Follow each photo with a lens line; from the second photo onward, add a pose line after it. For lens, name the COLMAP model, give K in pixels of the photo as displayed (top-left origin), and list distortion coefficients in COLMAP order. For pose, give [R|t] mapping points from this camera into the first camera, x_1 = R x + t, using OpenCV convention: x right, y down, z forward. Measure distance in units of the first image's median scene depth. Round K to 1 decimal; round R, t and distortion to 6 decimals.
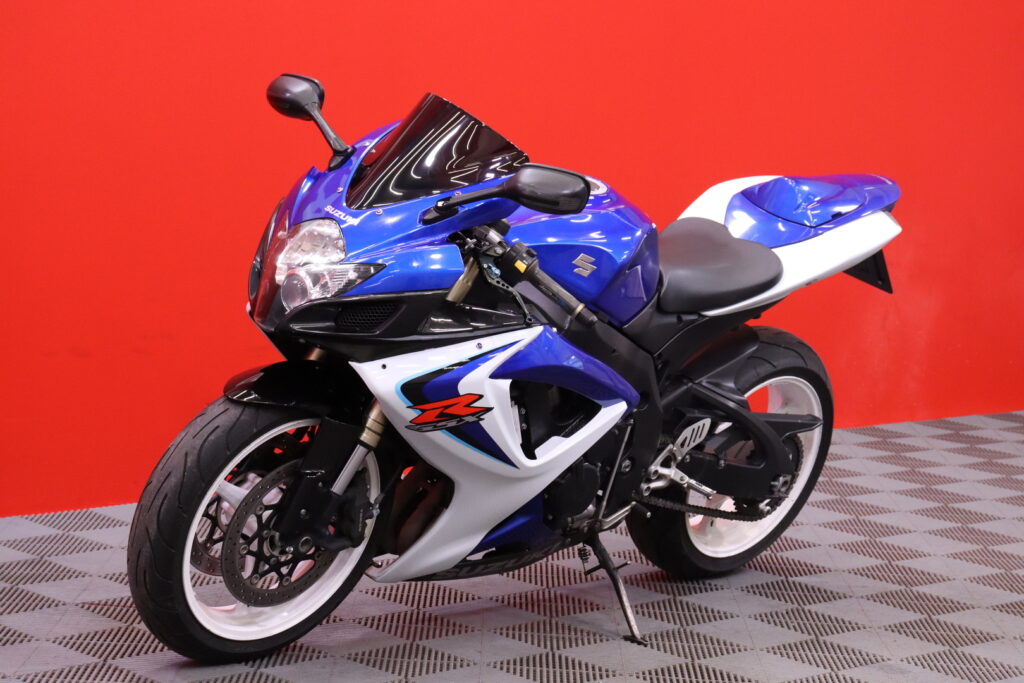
lens RADIAL K [[2368.3, 0, 510.9], [0, 2368.3, 342.2], [0, 0, 1]] dist [0.426264, 0.000000]
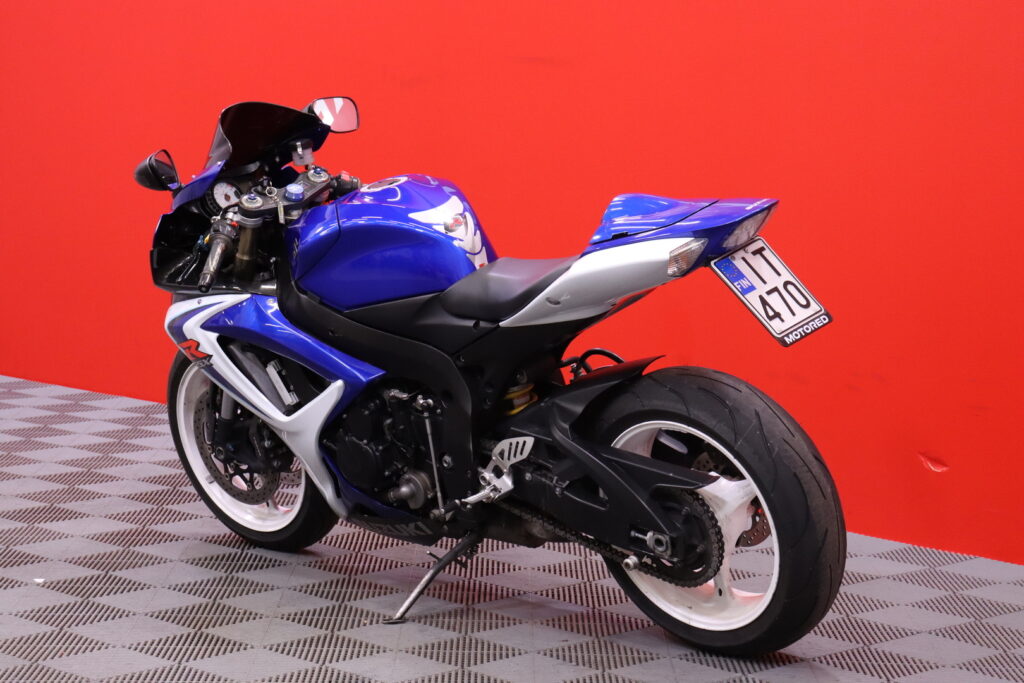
lens RADIAL K [[2368.3, 0, 513.2], [0, 2368.3, 336.4], [0, 0, 1]] dist [0.426264, 0.000000]
pose [[0.011706, 0.041110, -0.999086, 1.213286], [-0.147300, 0.988325, 0.038941, -0.052291], [0.989023, 0.146709, 0.017625, 1.122502]]
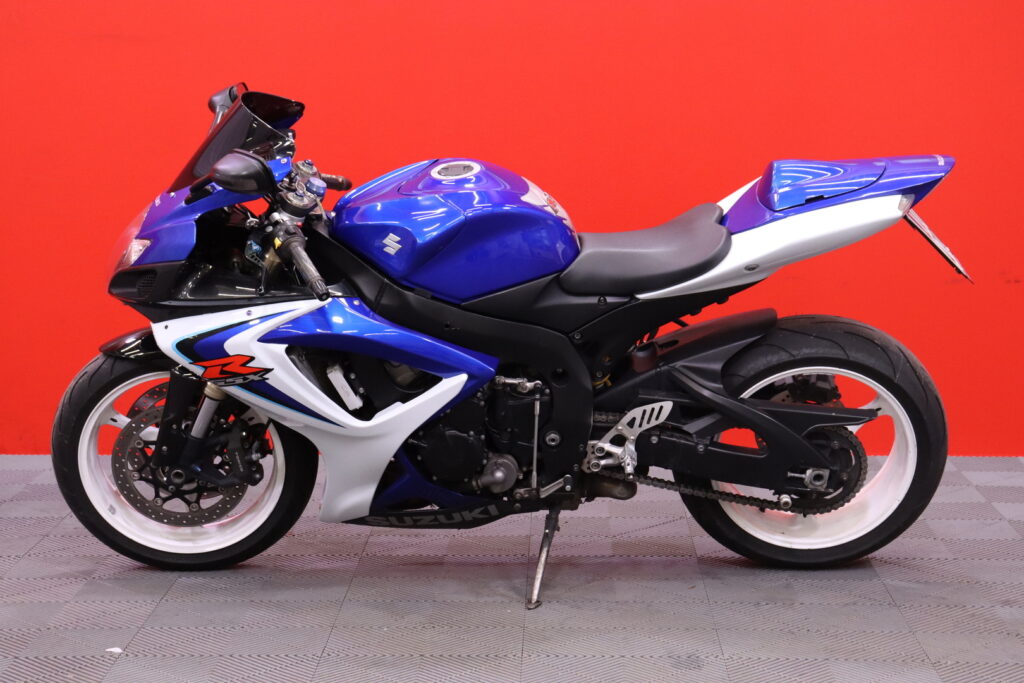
lens RADIAL K [[2086.5, 0, 511.8], [0, 2086.5, 350.2], [0, 0, 1]] dist [0.305887, 0.000000]
pose [[0.688261, 0.039321, -0.724397, 0.786422], [-0.038602, 0.999100, 0.017555, -0.003061], [0.724436, 0.015881, 0.689160, 0.393022]]
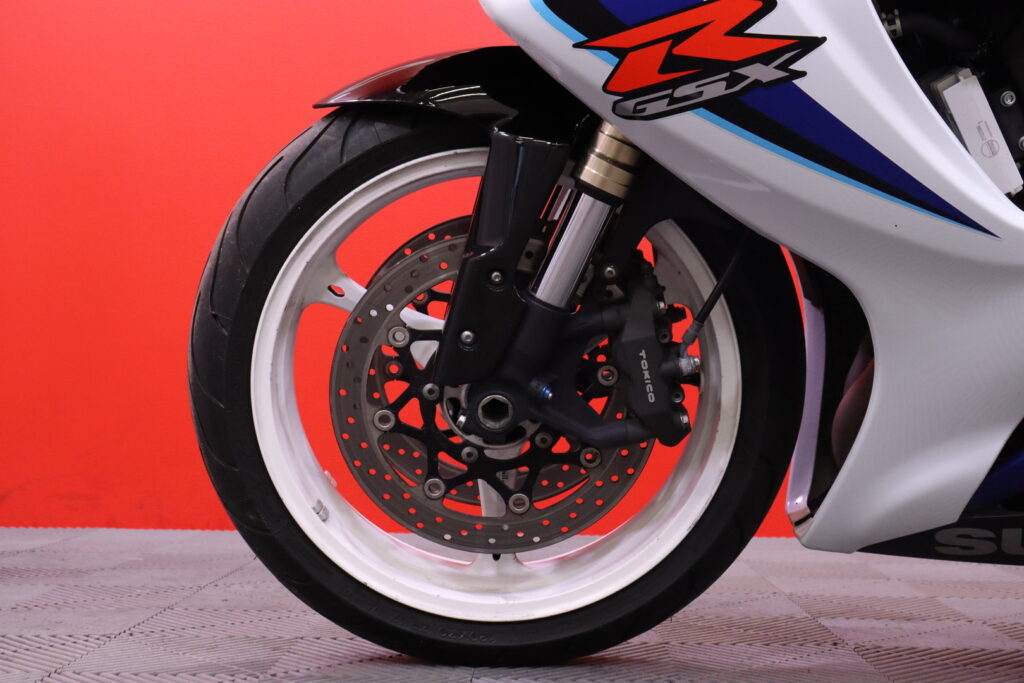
lens RADIAL K [[1391.8, 0, 506.2], [0, 1391.8, 343.0], [0, 0, 1]] dist [0.047269, 0.000000]
pose [[0.694473, -0.089662, -0.713910, 0.116108], [-0.047280, 0.984374, -0.169624, 0.118238], [0.717964, 0.151553, 0.679382, 0.806811]]
